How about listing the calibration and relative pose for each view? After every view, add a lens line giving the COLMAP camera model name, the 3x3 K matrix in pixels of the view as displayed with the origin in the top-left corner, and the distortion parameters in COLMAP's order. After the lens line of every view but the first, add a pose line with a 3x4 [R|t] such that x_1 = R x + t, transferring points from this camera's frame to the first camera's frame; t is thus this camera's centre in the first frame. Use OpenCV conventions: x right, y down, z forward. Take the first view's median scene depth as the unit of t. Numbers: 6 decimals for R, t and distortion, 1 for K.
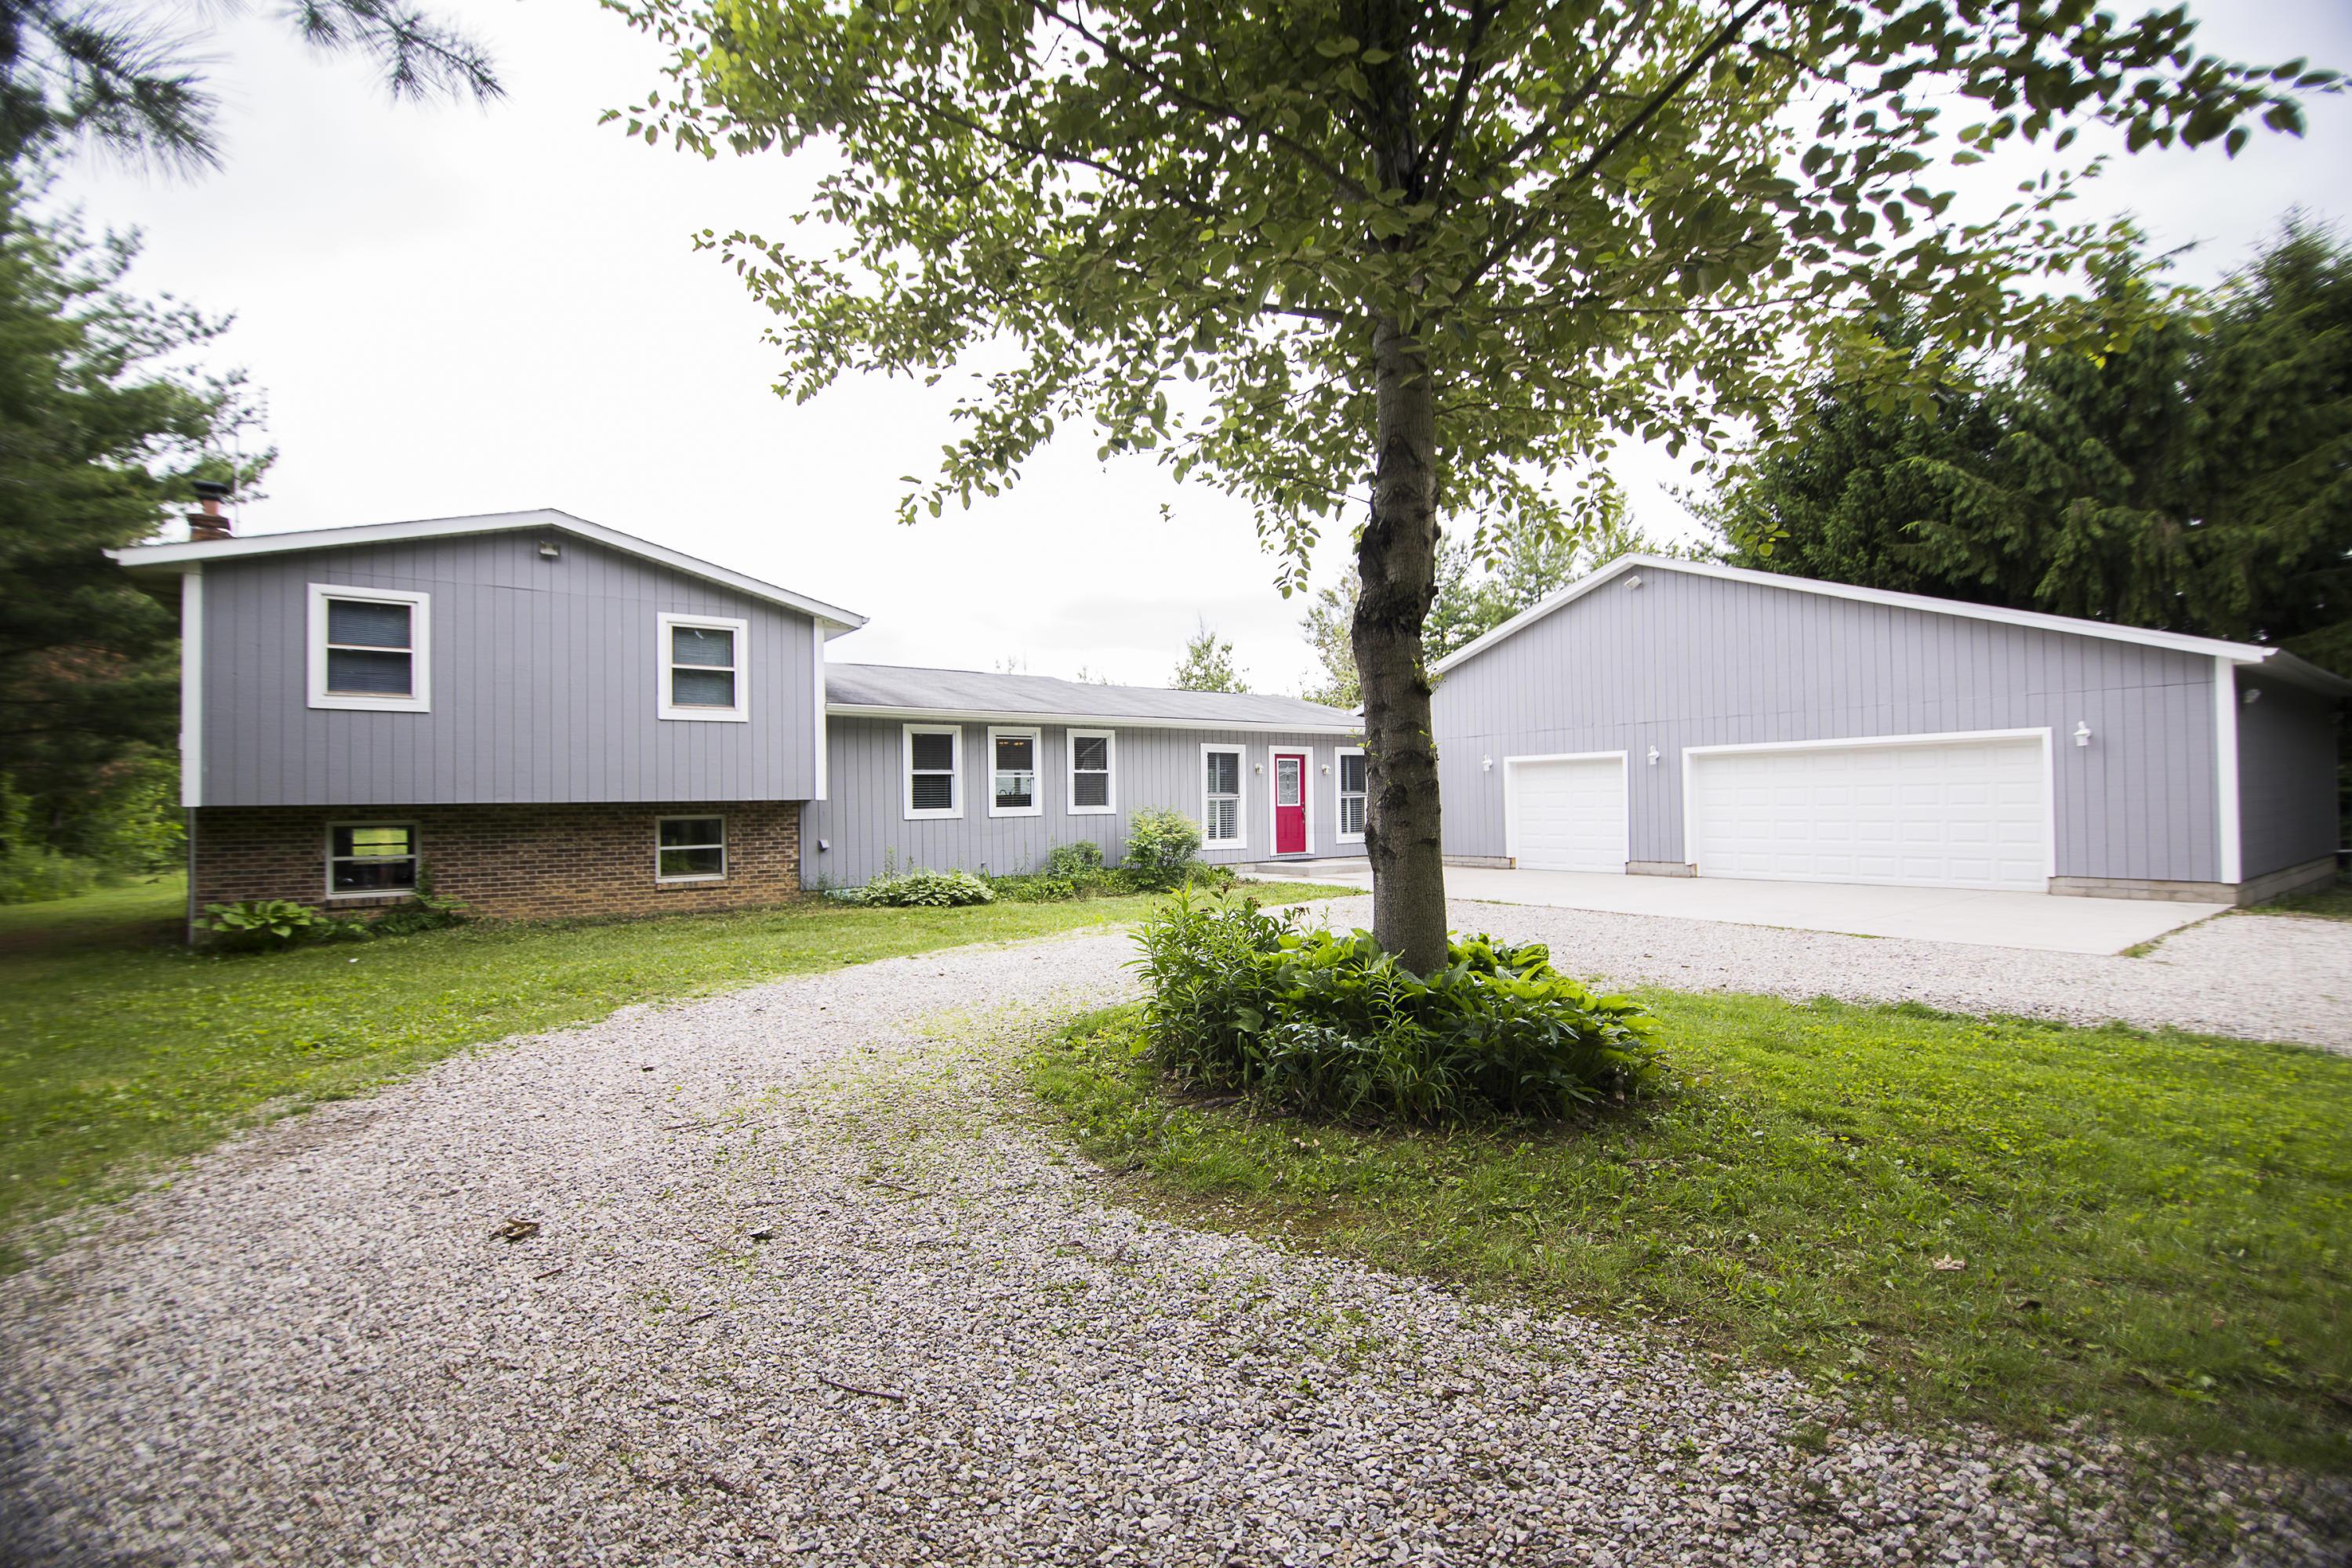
lens RADIAL K [[1047.5, 0, 1173.7], [0, 1047.5, 788.2], [0, 0, 1]] dist [0.000464, -0.011773]
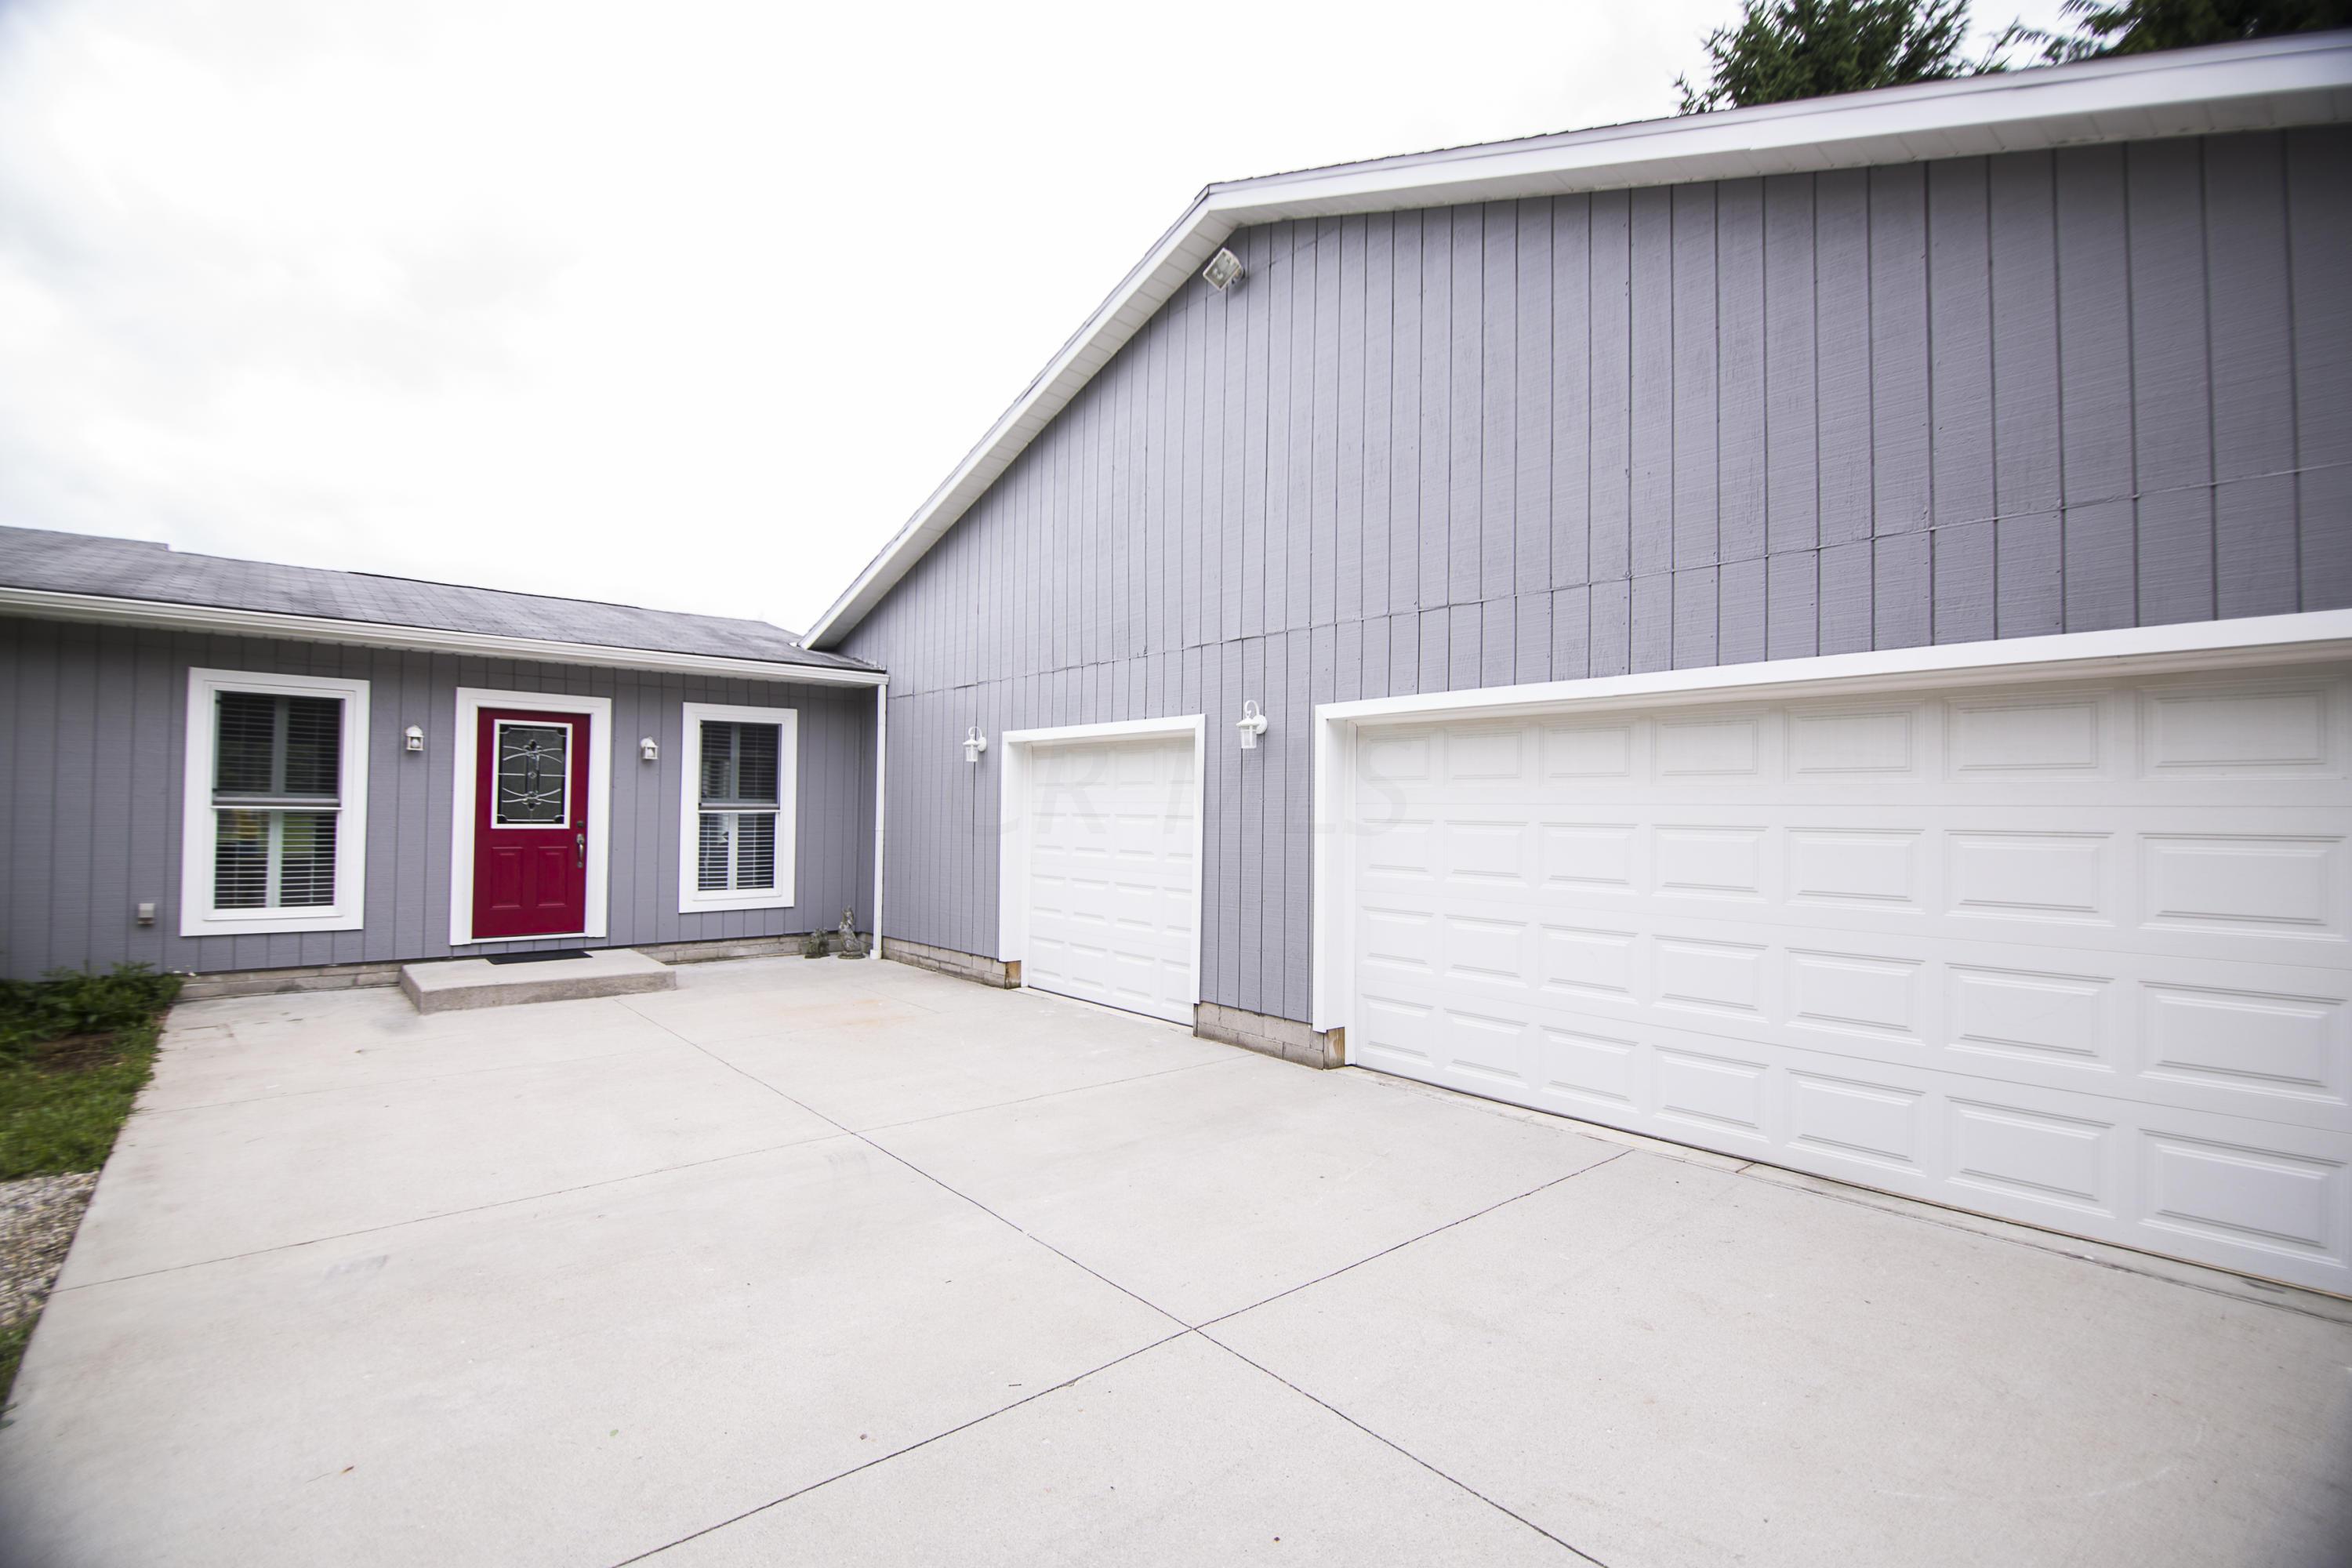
lens RADIAL K [[1047.5, 0, 1173.7], [0, 1047.5, 788.2], [0, 0, 1]] dist [0.000464, -0.011773]
pose [[0.996908, 0.022620, 0.075250, 0.397853], [-0.022984, 0.999728, 0.003969, -0.009560], [-0.075139, -0.005686, 0.997157, 0.624638]]
